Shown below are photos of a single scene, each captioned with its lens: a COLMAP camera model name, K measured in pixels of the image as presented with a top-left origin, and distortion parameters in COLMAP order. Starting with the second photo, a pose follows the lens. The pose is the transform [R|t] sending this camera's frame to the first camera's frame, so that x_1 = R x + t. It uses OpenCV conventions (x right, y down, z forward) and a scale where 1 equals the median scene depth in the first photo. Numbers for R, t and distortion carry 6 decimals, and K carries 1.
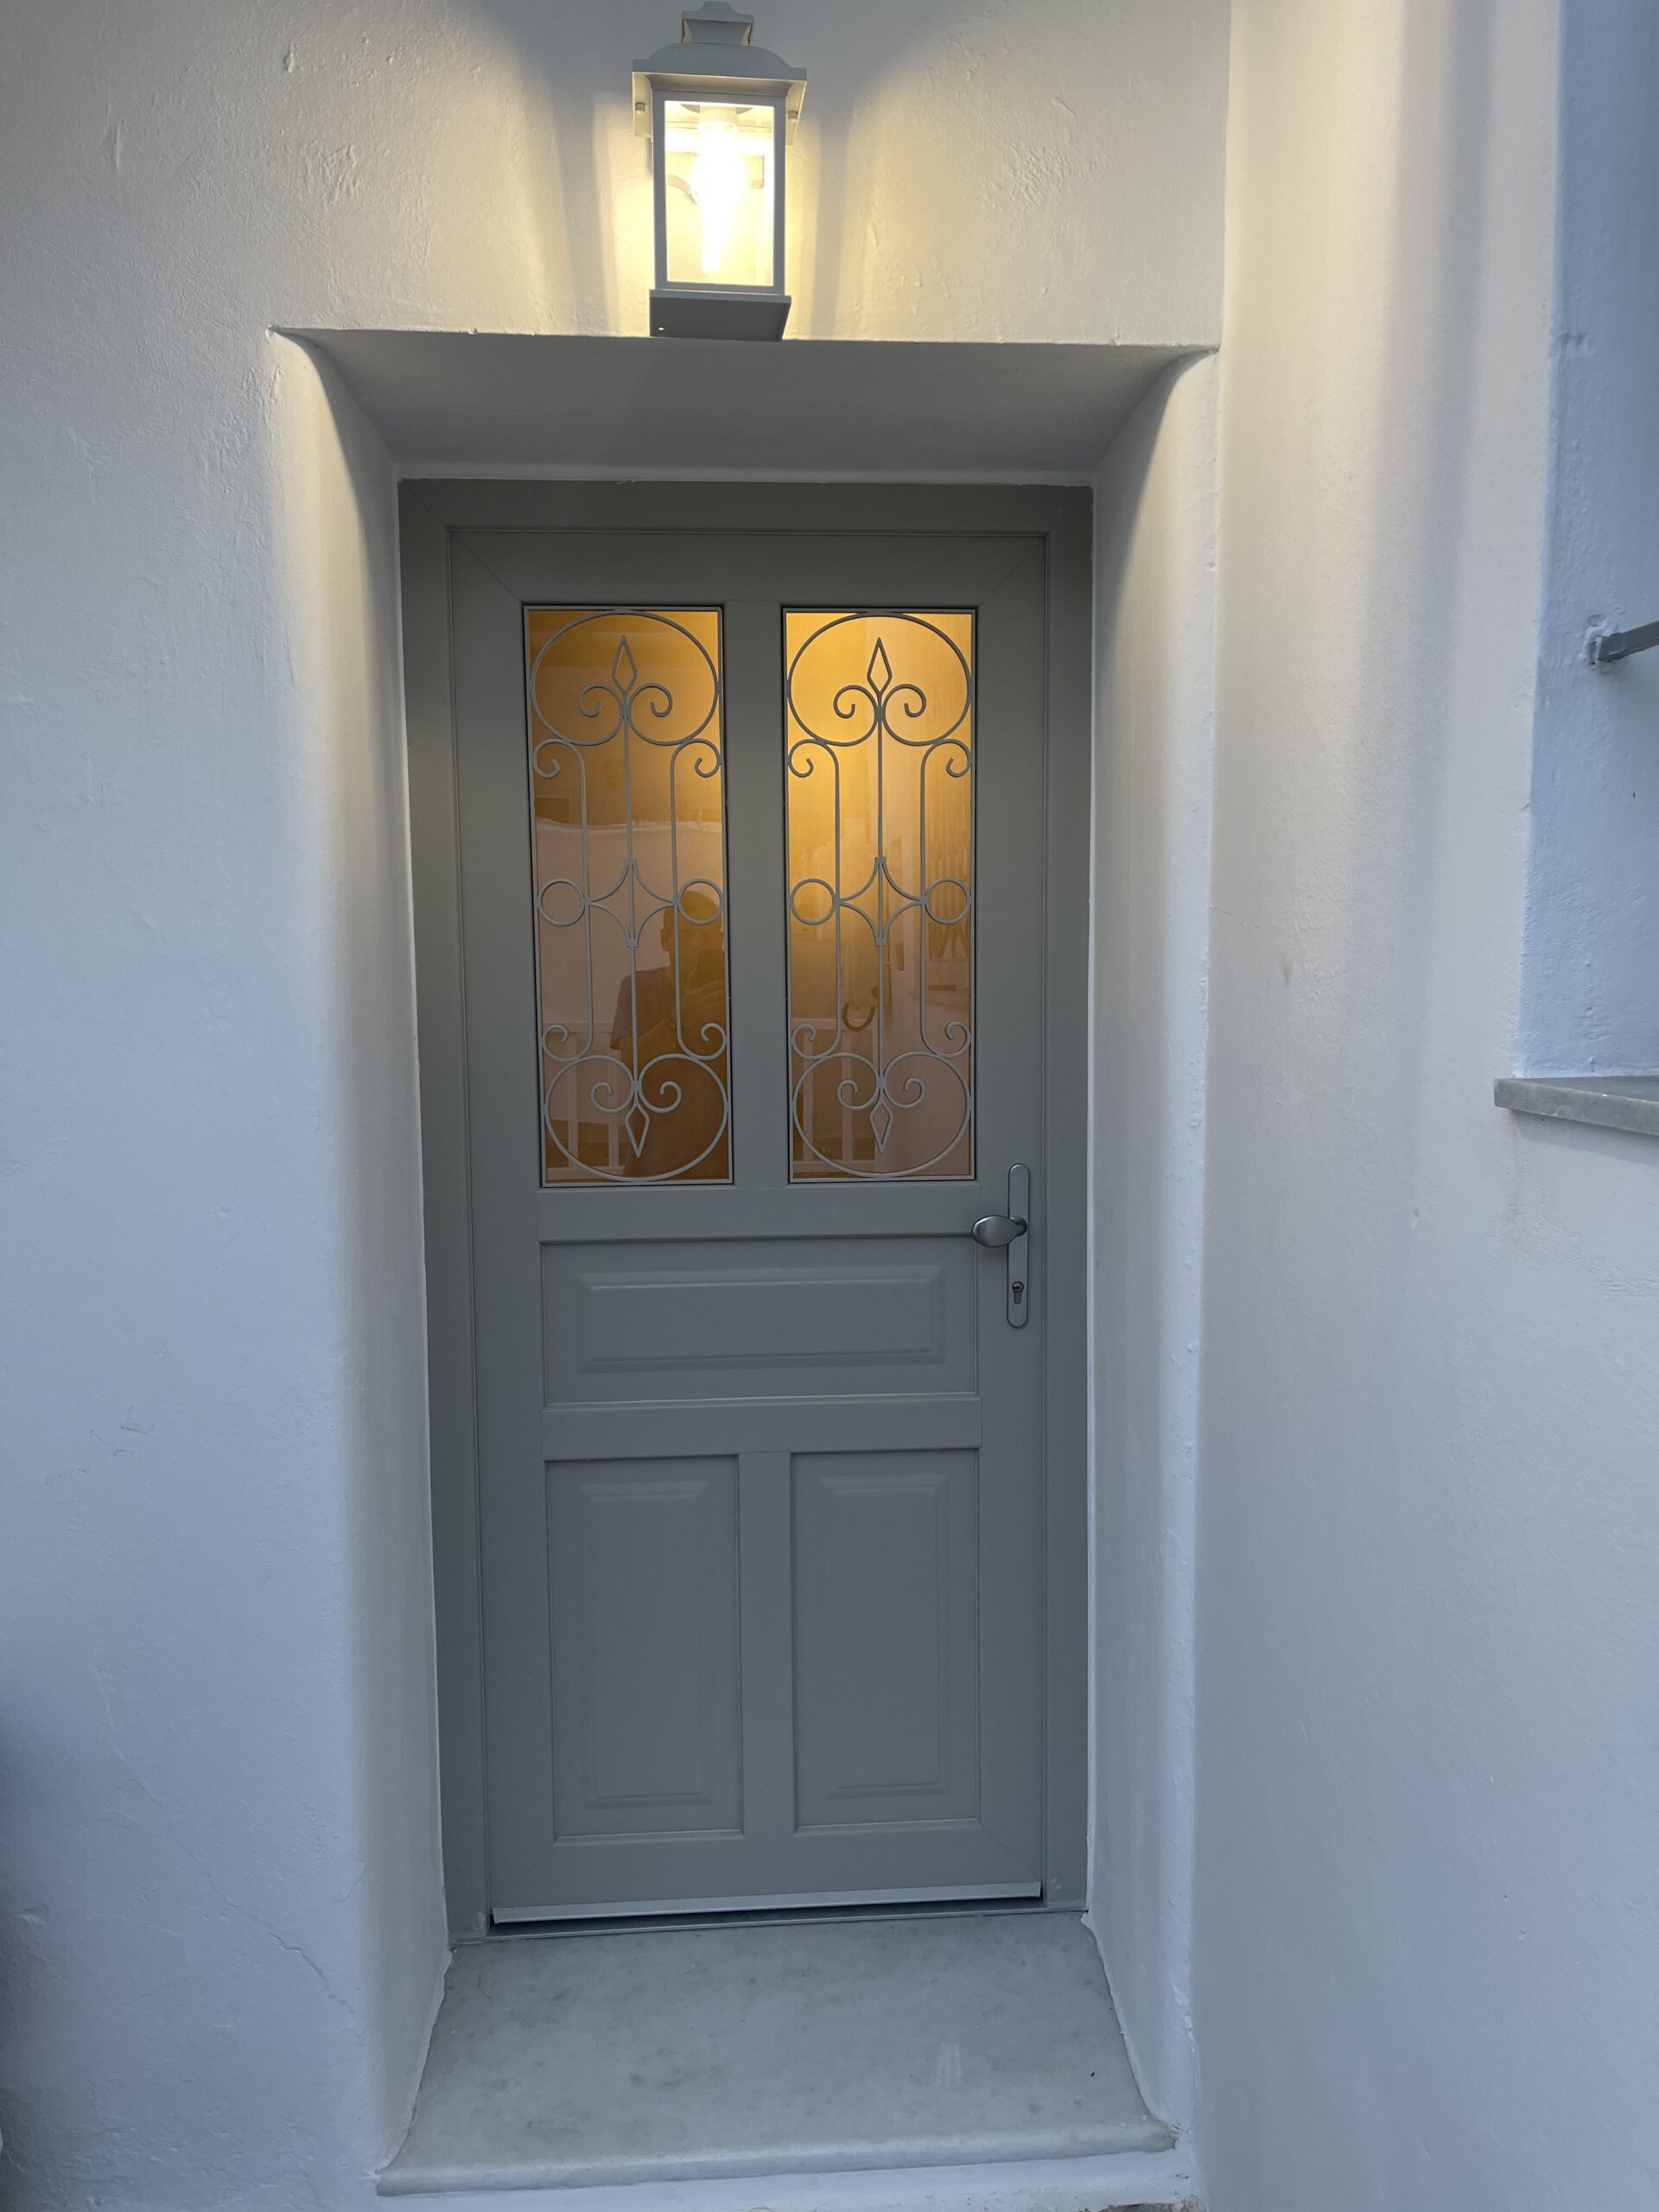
lens RADIAL K [[1672.1, 0, 852.6], [0, 1672.1, 1097.7], [0, 0, 1]] dist [0.067471, -0.090788]
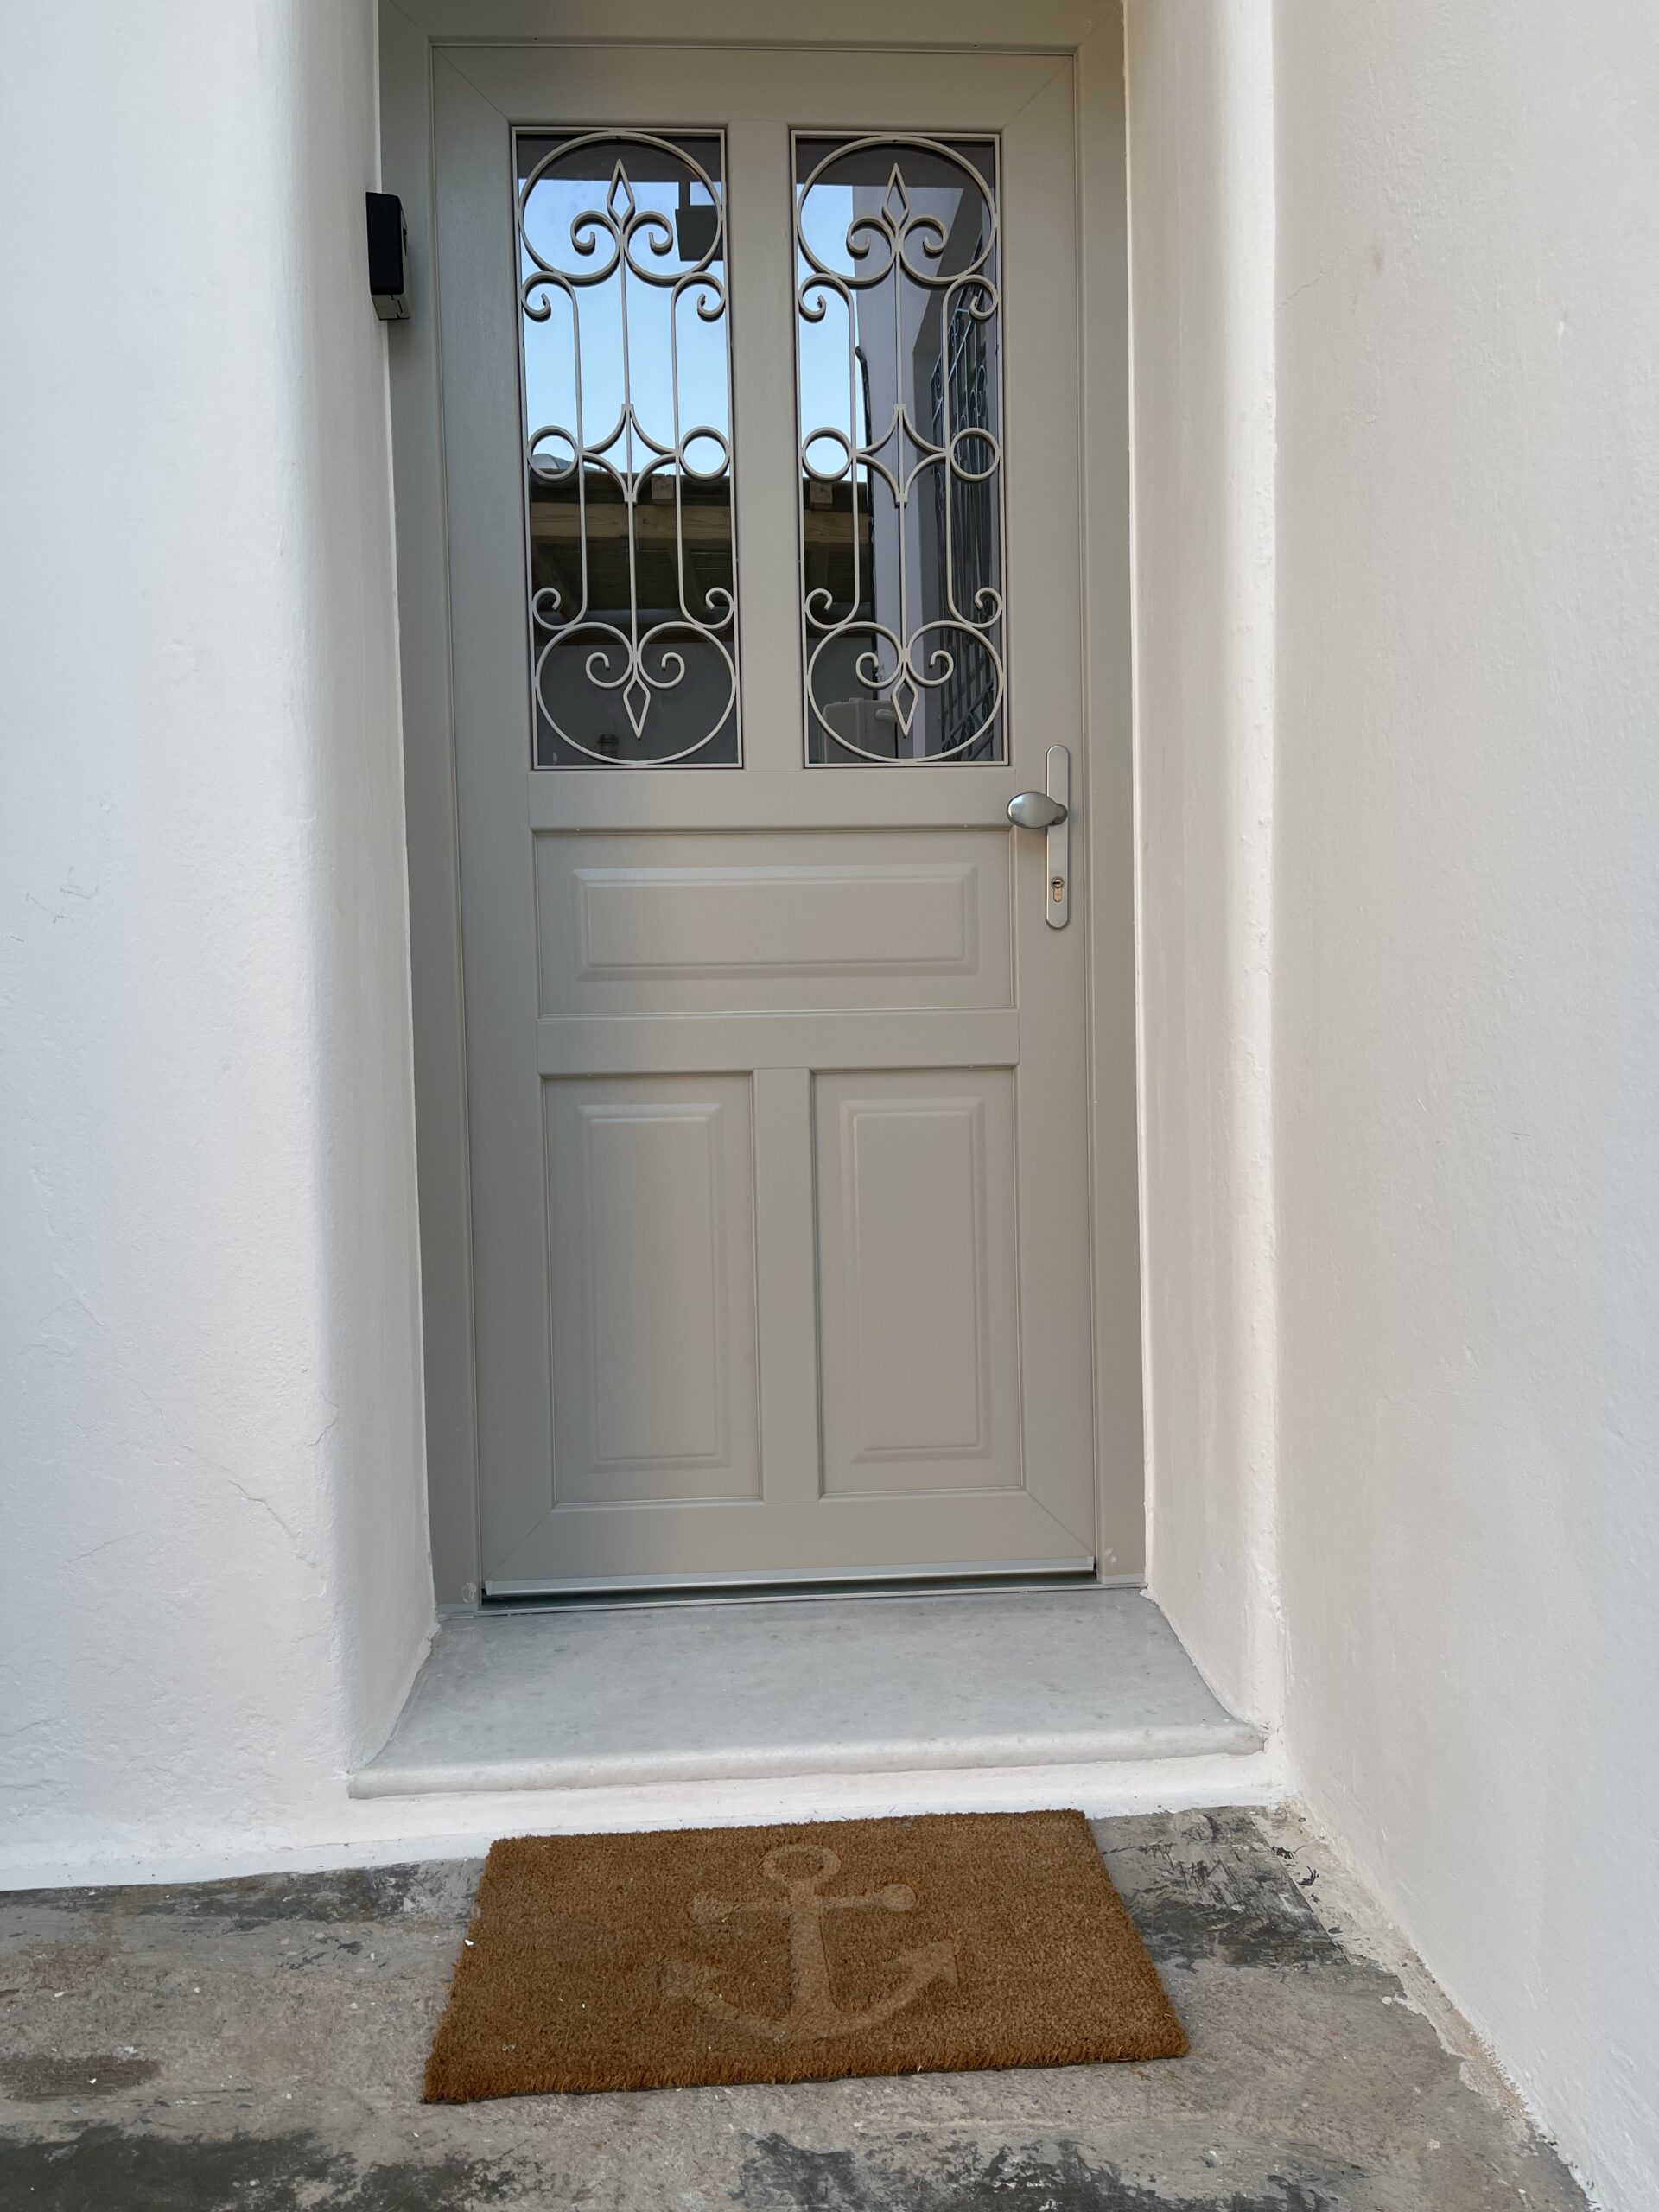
lens RADIAL K [[1672.1, 0, 830.2], [0, 1672.1, 1124.4], [0, 0, 1]] dist [0.067471, -0.090788]
pose [[0.999828, -0.013777, -0.012450, -0.015163], [0.013137, 0.998656, -0.050130, 0.293609], [0.013124, 0.049958, 0.998665, 0.098690]]
